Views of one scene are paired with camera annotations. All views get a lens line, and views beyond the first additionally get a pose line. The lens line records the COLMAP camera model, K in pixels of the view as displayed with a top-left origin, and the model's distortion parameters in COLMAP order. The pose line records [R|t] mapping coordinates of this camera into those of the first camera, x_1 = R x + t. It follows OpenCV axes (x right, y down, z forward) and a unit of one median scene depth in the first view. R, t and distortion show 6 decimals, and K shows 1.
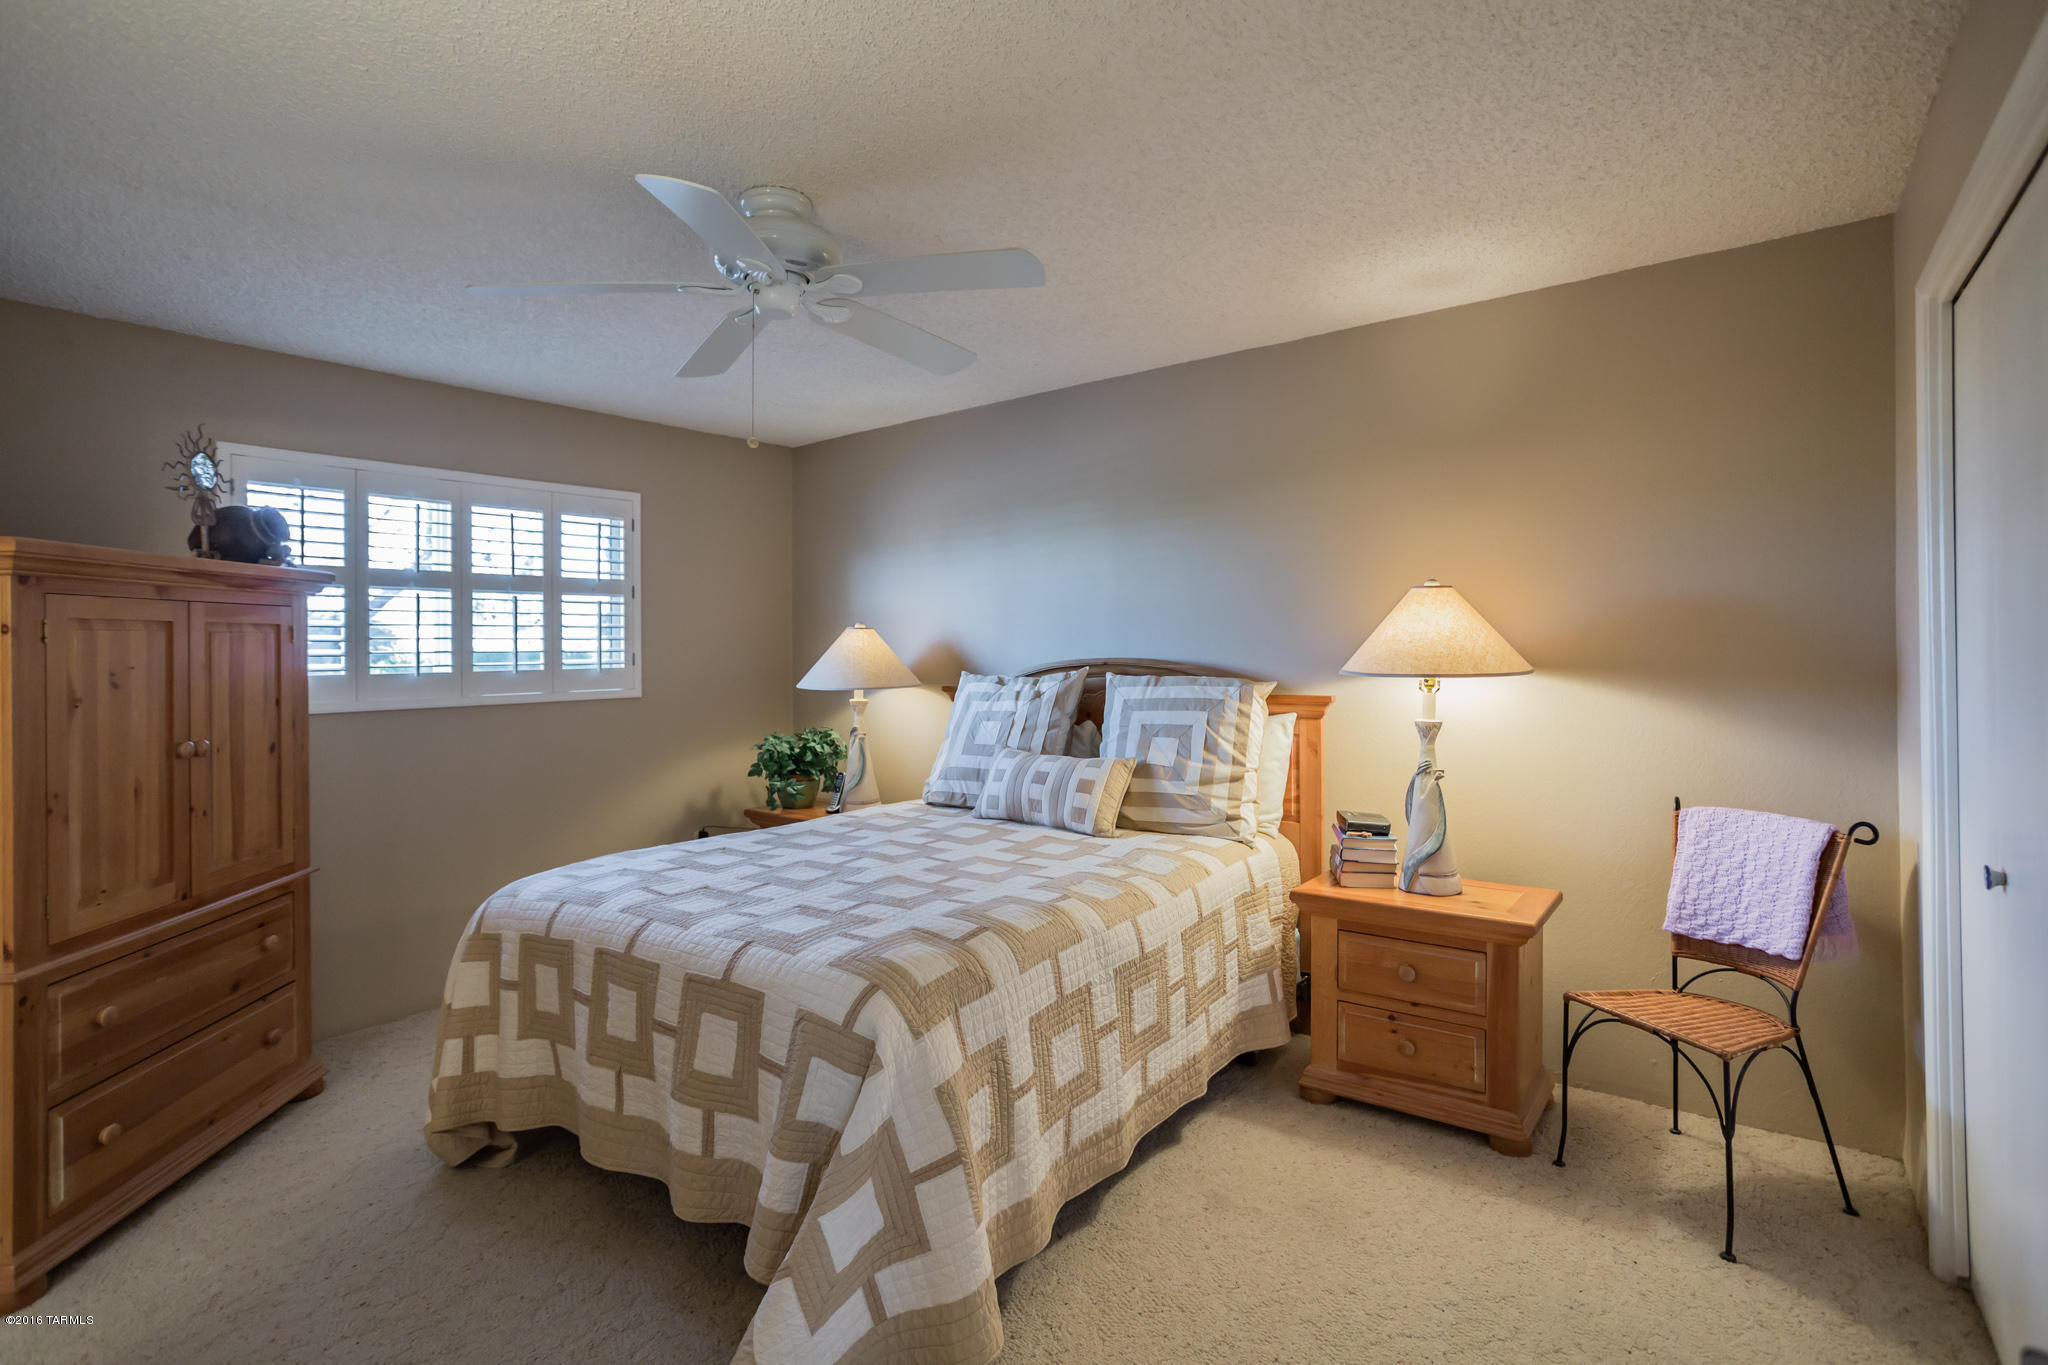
lens RADIAL K [[991.1, 0, 1028.2], [0, 991.1, 642.5], [0, 0, 1]] dist [-0.012618, 0.006861]
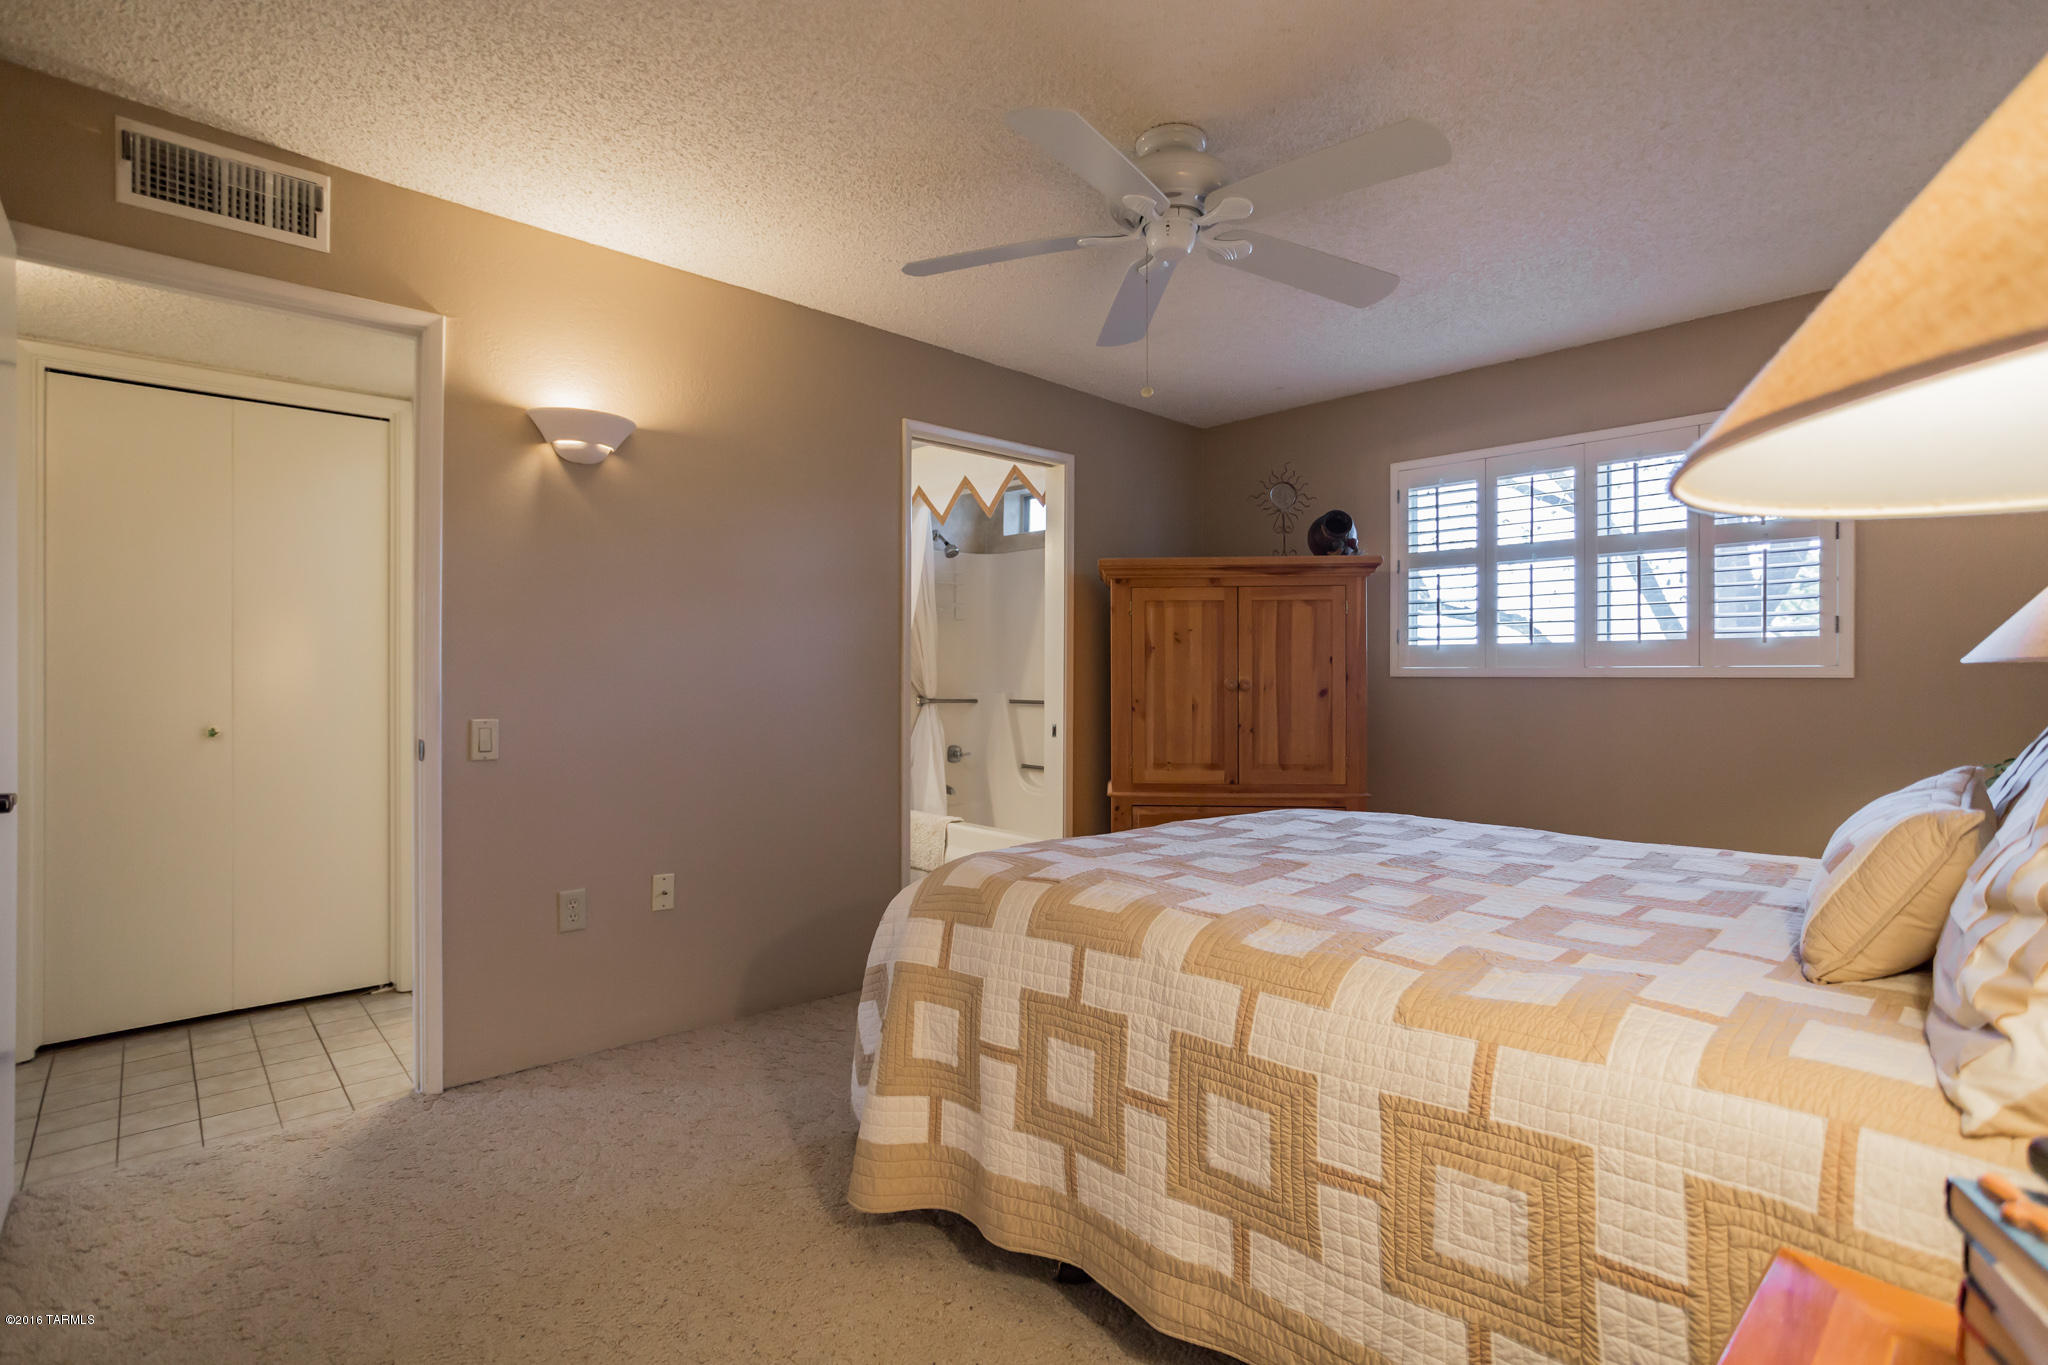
lens RADIAL K [[991.1, 0, 1026.2], [0, 991.1, 679.1], [0, 0, 1]] dist [-0.012618, 0.006861]
pose [[-0.172600, 0.010482, -0.984936, 0.654511], [0.002167, 0.999945, 0.010262, 0.077648], [0.984990, -0.000363, -0.172614, 0.888570]]
